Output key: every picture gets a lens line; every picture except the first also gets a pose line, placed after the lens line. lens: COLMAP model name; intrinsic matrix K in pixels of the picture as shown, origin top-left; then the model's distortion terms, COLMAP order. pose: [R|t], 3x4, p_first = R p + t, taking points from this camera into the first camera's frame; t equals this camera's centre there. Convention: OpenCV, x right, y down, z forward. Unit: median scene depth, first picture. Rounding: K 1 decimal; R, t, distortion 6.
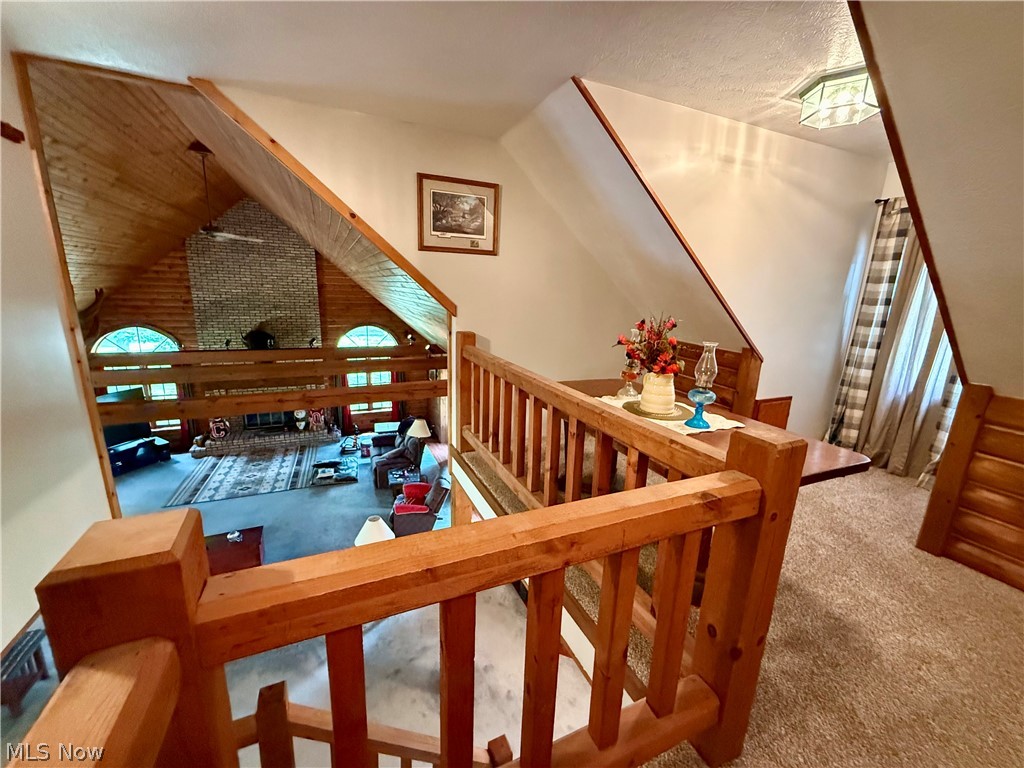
lens RADIAL K [[407.8, 0, 509.5], [0, 407.8, 382.9], [0, 0, 1]] dist [0.000177, 0.000363]
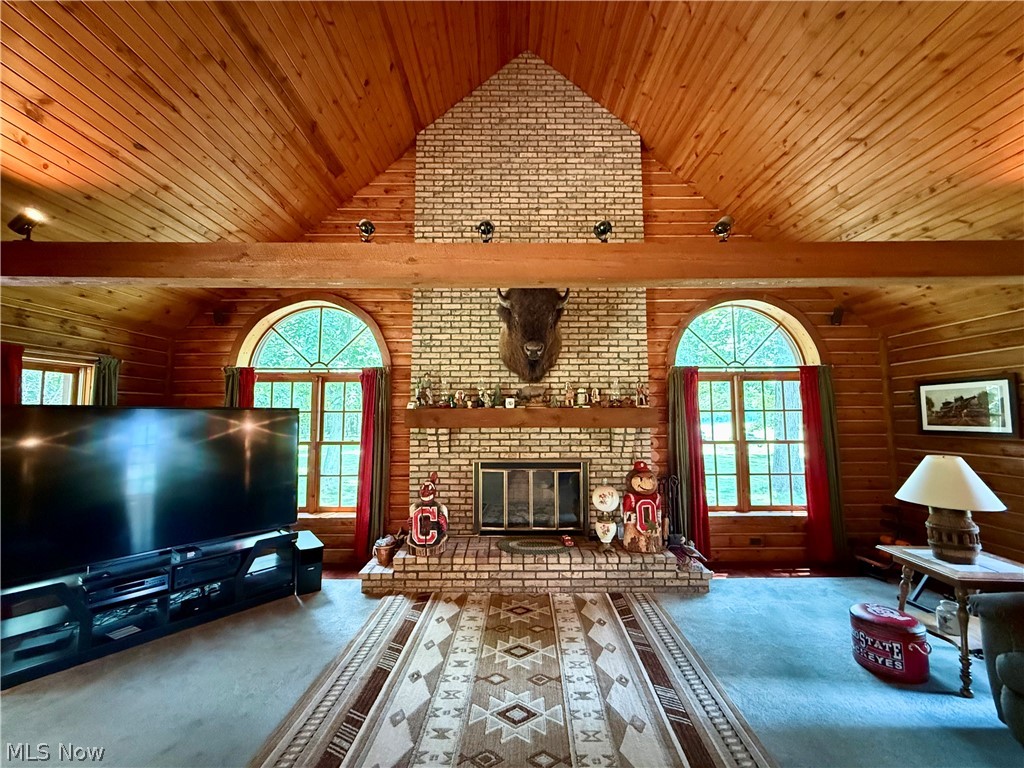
lens RADIAL K [[407.8, 0, 509.5], [0, 407.8, 382.9], [0, 0, 1]] dist [0.000177, 0.000363]
pose [[0.914586, -0.068786, -0.398497, -0.473042], [-0.058078, 0.952869, -0.297771, 0.097763], [0.400198, 0.295482, 0.867486, 0.650221]]
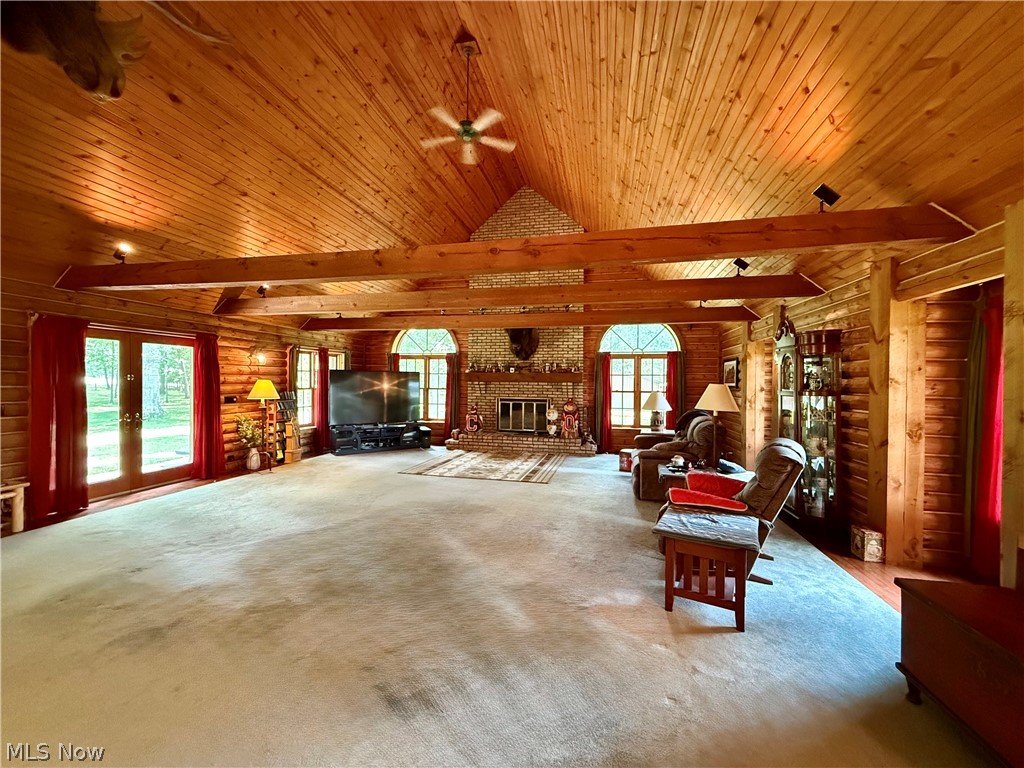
lens RADIAL K [[407.8, 0, 509.5], [0, 407.8, 382.9], [0, 0, 1]] dist [0.000177, 0.000363]
pose [[0.800606, -0.027226, -0.598572, -0.093270], [-0.120306, 0.971320, -0.205093, 0.208346], [0.586989, 0.236211, 0.774370, 0.318652]]
